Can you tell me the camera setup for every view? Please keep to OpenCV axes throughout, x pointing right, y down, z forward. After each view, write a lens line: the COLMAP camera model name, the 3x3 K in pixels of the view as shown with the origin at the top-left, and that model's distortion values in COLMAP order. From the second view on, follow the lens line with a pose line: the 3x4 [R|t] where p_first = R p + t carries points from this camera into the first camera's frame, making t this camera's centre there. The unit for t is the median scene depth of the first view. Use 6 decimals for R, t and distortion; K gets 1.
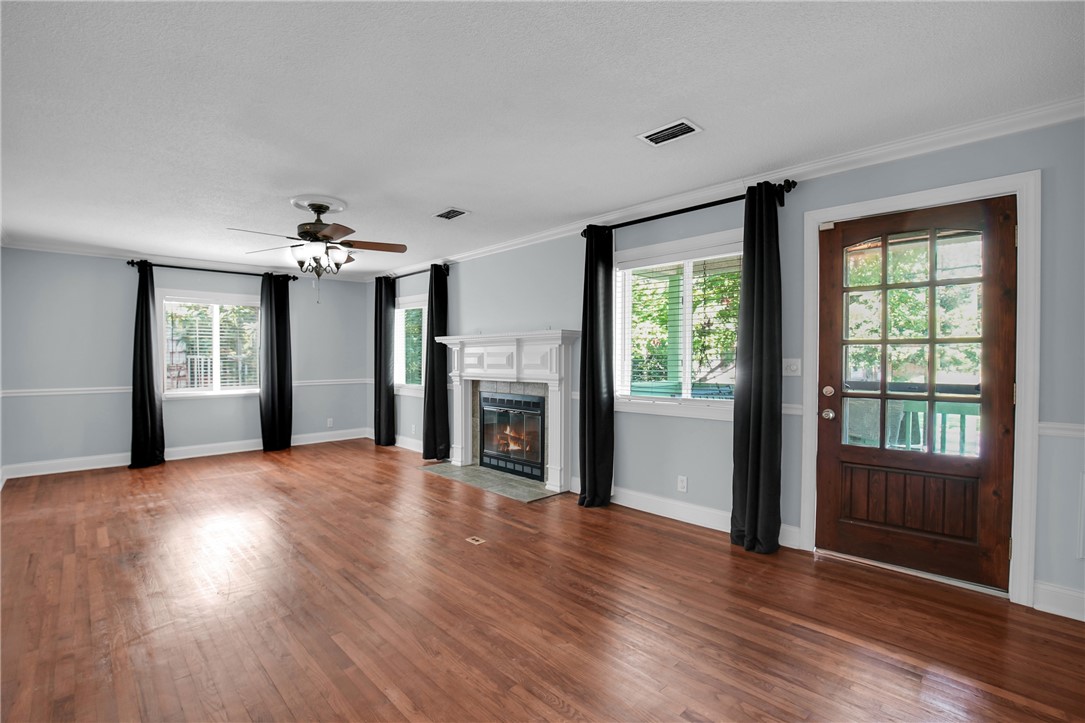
lens RADIAL K [[500.5, 0, 532.5], [0, 500.5, 357.0], [0, 0, 1]] dist [-0.009384, -0.000539]
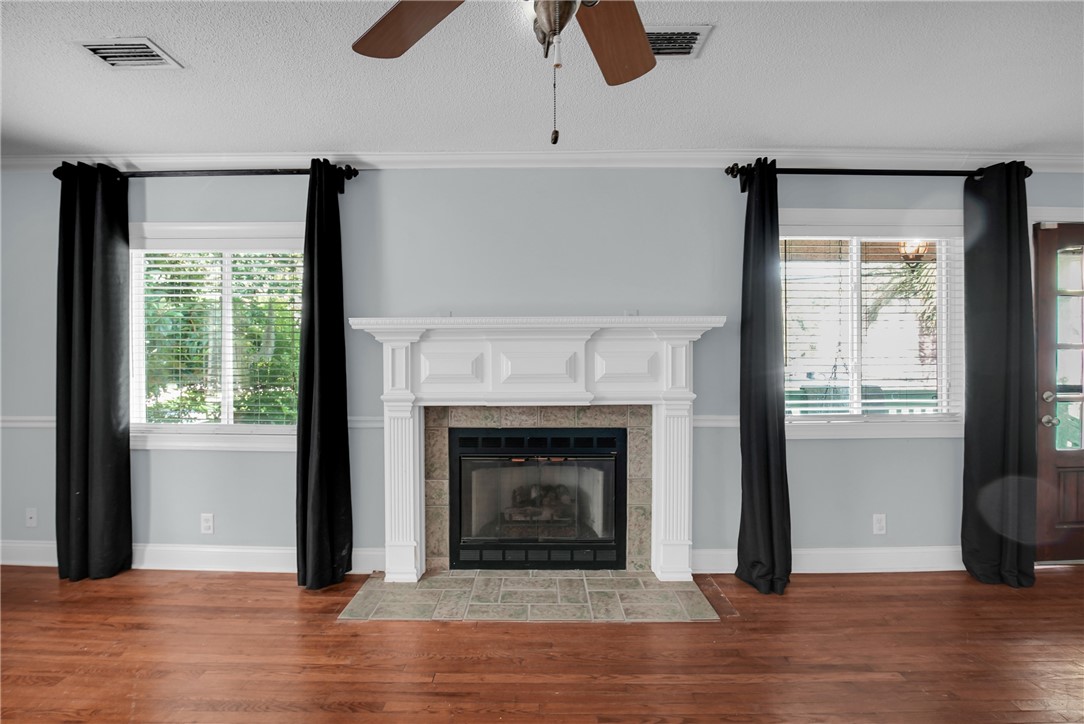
lens RADIAL K [[593.4, 0, 542.0], [0, 593.4, 365.4], [0, 0, 1]] dist [-0.029701, 0.001651]
pose [[0.690617, -0.005600, 0.723199, -0.466772], [-0.000041, 0.999970, 0.007783, -0.000338], [-0.723221, -0.005405, 0.690596, 0.486615]]
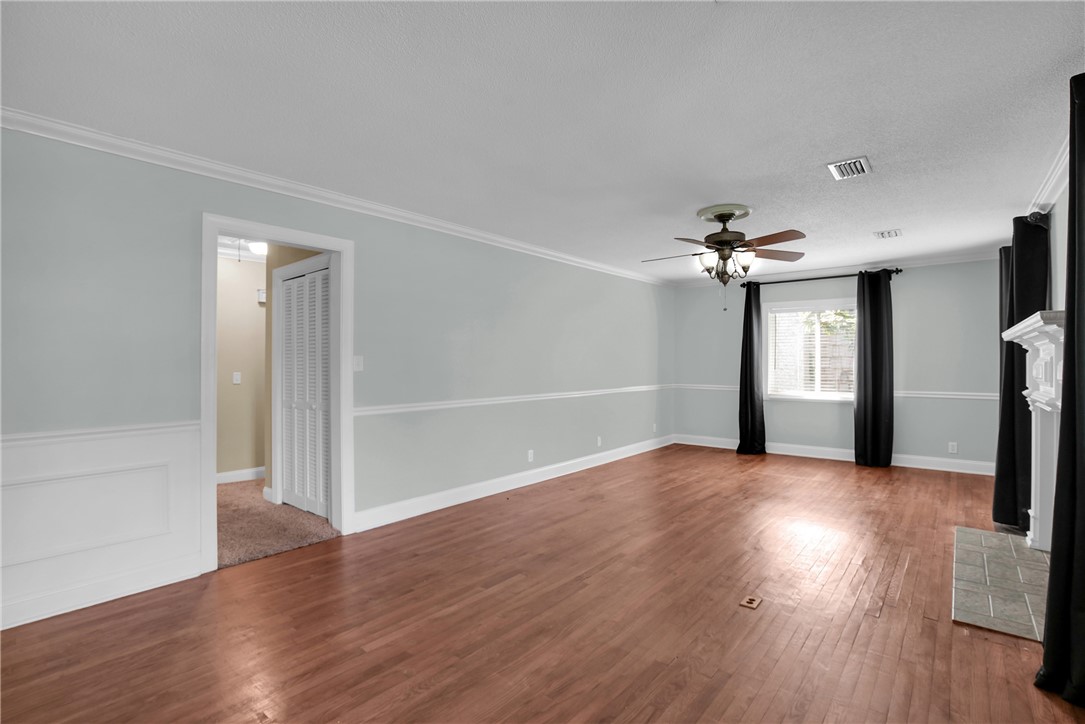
lens RADIAL K [[510.0, 0, 539.4], [0, 510.0, 354.0], [0, 0, 1]] dist [-0.021712, -0.000035]
pose [[0.121801, -0.011302, -0.992490, 0.377286], [-0.000926, 0.999933, -0.011500, -0.005068], [0.992554, 0.002320, 0.121782, 0.347026]]
